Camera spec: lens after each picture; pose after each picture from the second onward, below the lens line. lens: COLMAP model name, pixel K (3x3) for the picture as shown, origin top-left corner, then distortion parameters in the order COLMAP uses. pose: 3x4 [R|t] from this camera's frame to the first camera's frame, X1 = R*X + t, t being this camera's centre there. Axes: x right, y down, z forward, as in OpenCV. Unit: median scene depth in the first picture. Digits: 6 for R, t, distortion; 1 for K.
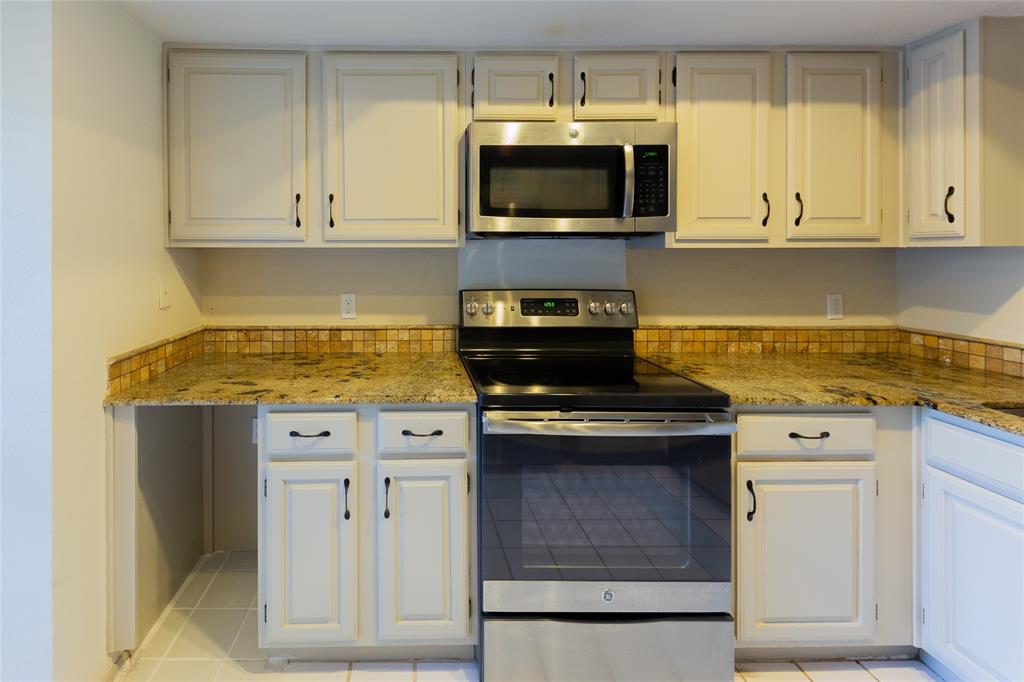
lens RADIAL K [[471.5, 0, 445.4], [0, 471.5, 253.5], [0, 0, 1]] dist [0.006399, -0.000709]
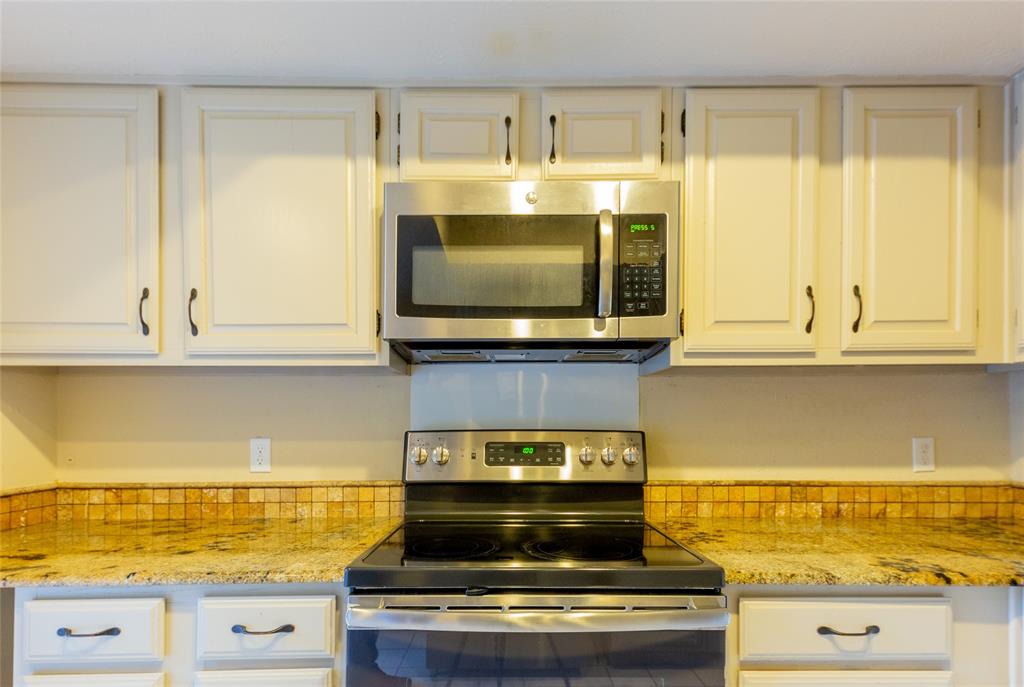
lens RADIAL K [[523.6, 0, 551.2], [0, 523.6, 428.5], [0, 0, 1]] dist [0.005487, 0.011661]
pose [[0.999998, -0.001455, 0.001097, 0.260067], [0.001457, 0.999998, -0.001146, 0.075944], [-0.001095, 0.001148, 0.999999, 0.196161]]
